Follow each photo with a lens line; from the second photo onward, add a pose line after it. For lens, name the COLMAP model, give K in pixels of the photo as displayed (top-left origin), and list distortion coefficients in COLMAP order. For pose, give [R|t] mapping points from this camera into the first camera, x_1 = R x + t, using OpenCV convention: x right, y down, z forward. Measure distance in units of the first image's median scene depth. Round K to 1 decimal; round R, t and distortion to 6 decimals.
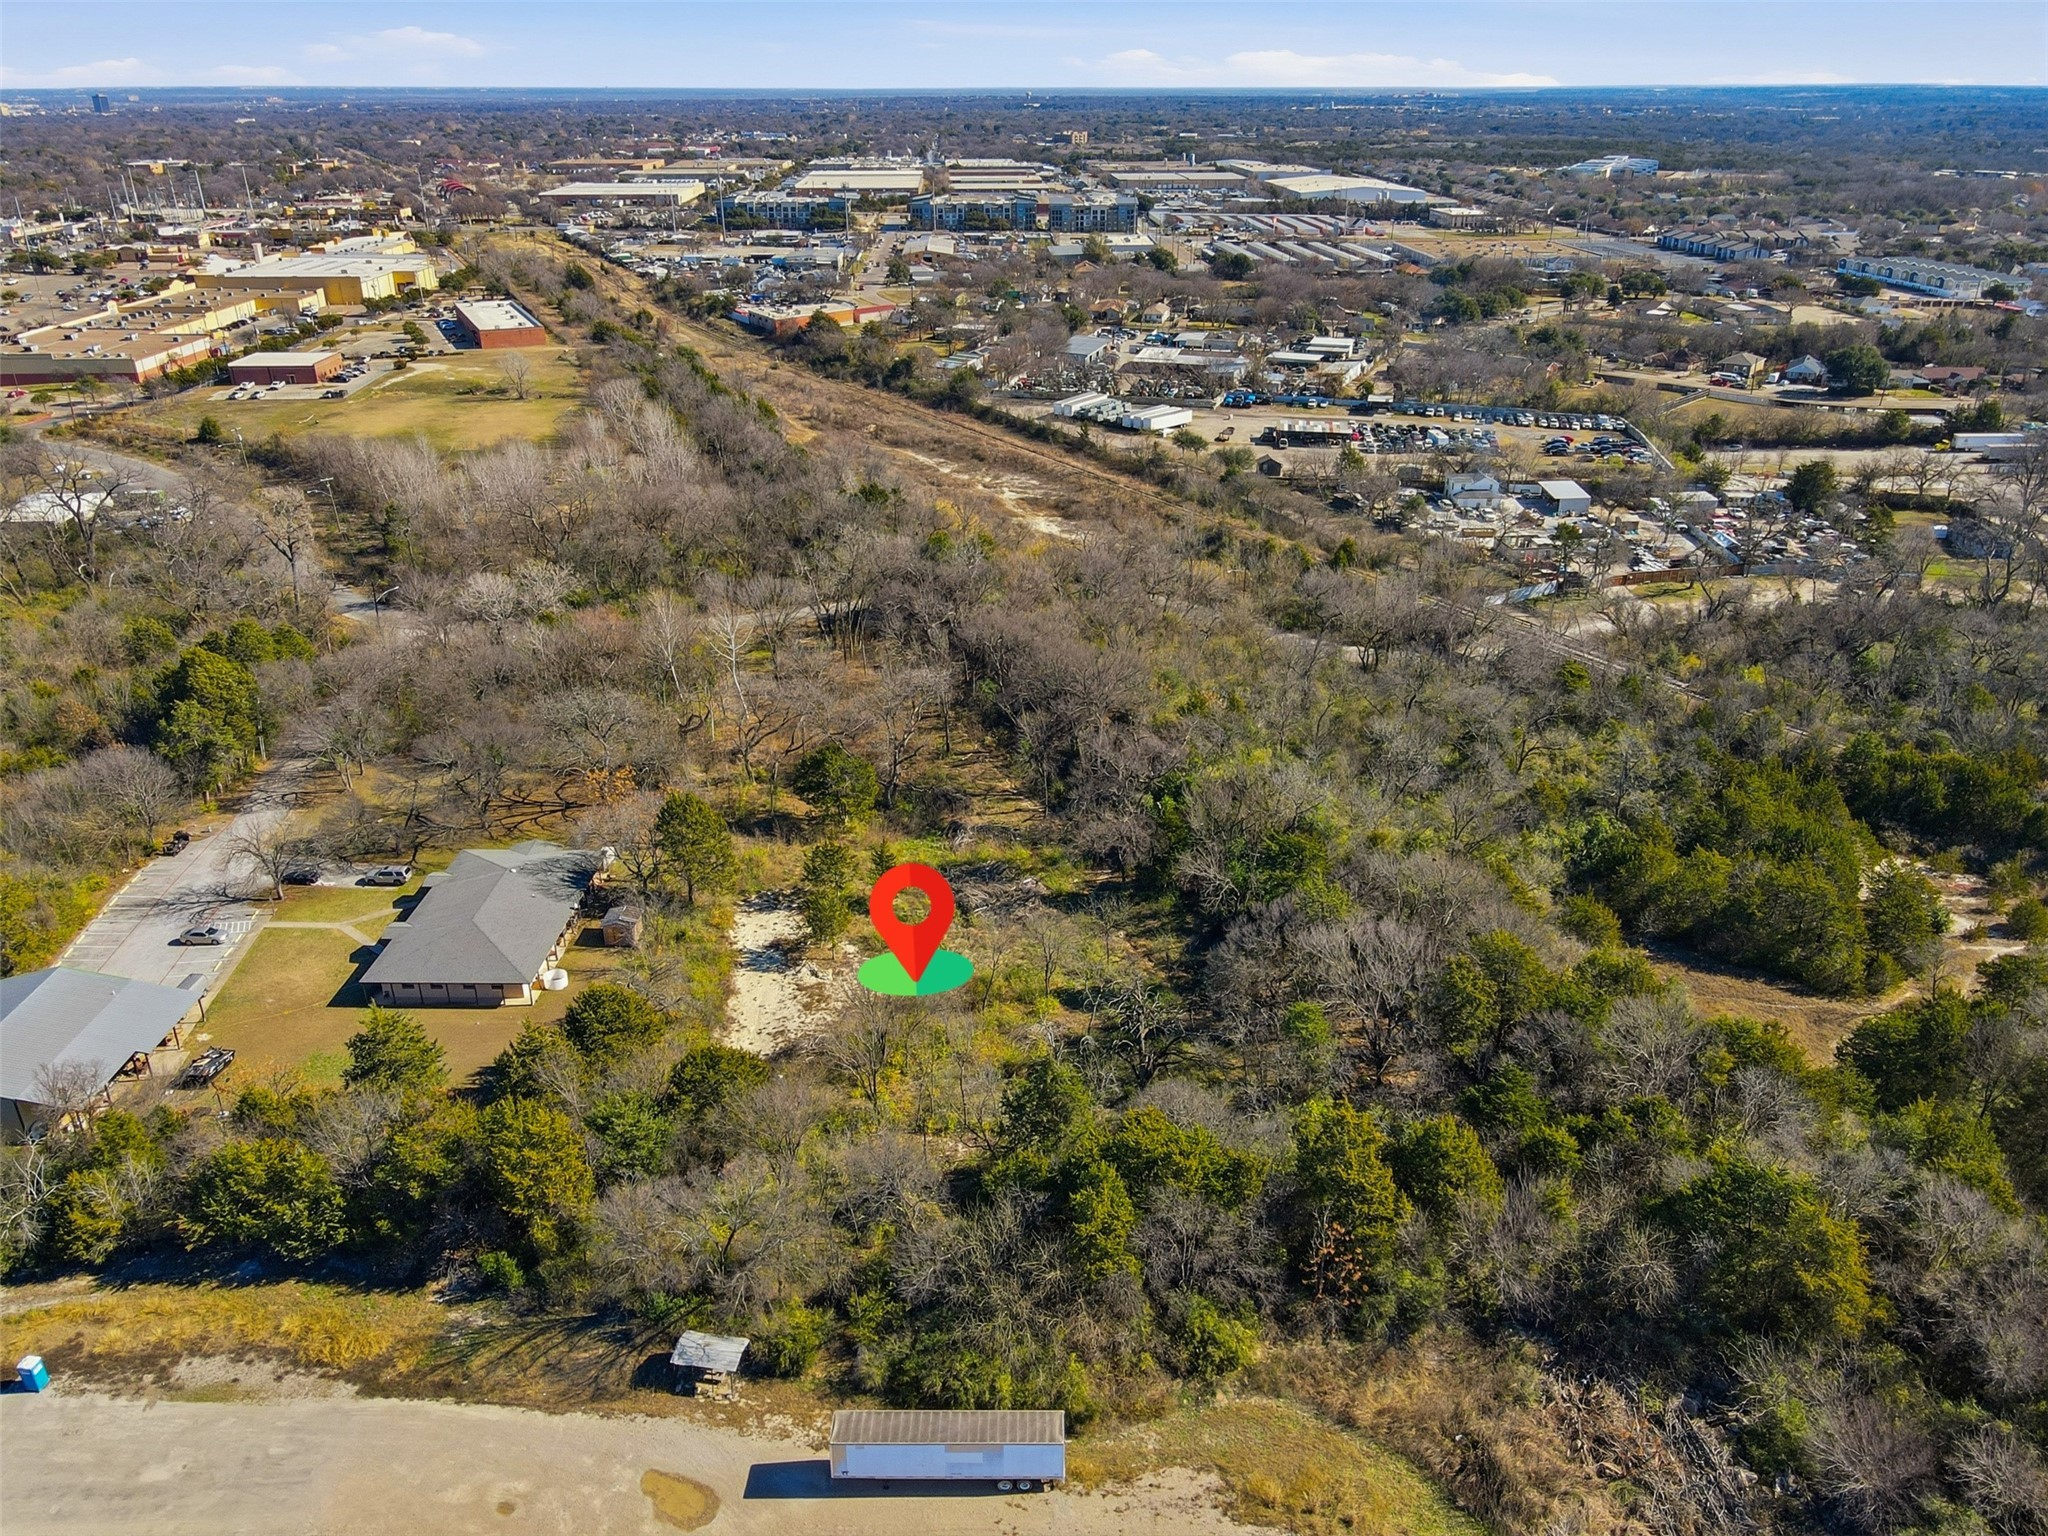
lens RADIAL K [[1512.3, 0, 1042.1], [0, 1512.3, 758.2], [0, 0, 1]] dist [0.009493, 0.013985]
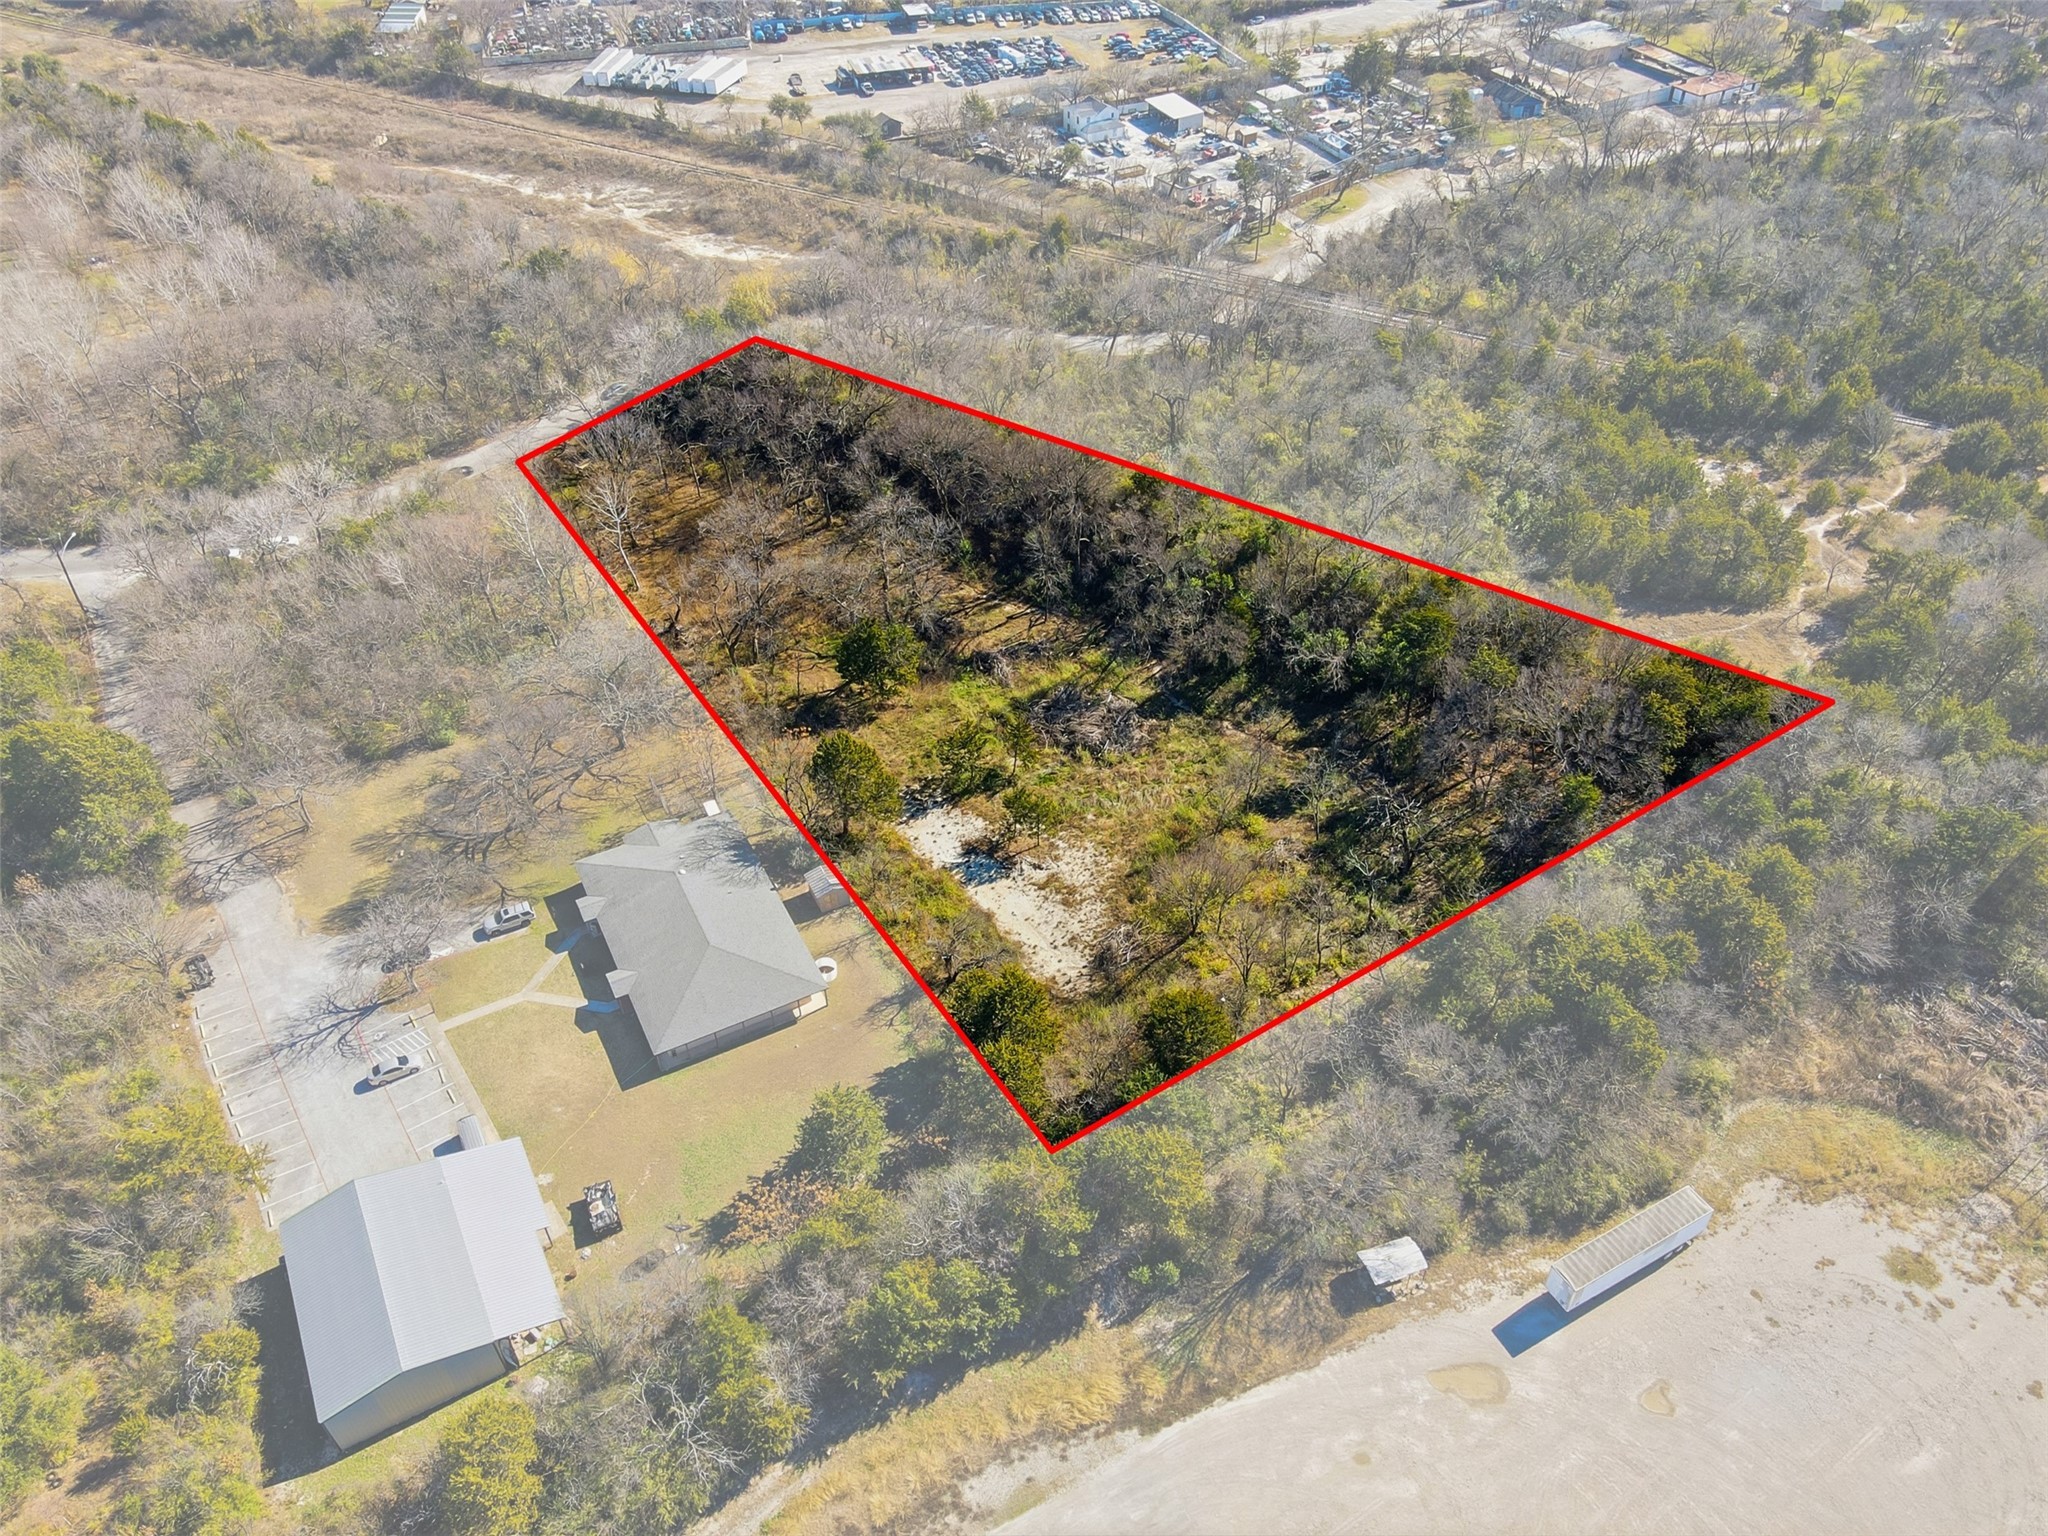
lens RADIAL K [[1512.3, 0, 1044.3], [0, 1512.3, 753.7], [0, 0, 1]] dist [0.009493, 0.013985]
pose [[0.878266, -0.317453, 0.357592, -0.438455], [0.203051, 0.924654, 0.322158, -0.229821], [-0.432919, -0.210332, 0.876551, 0.112044]]
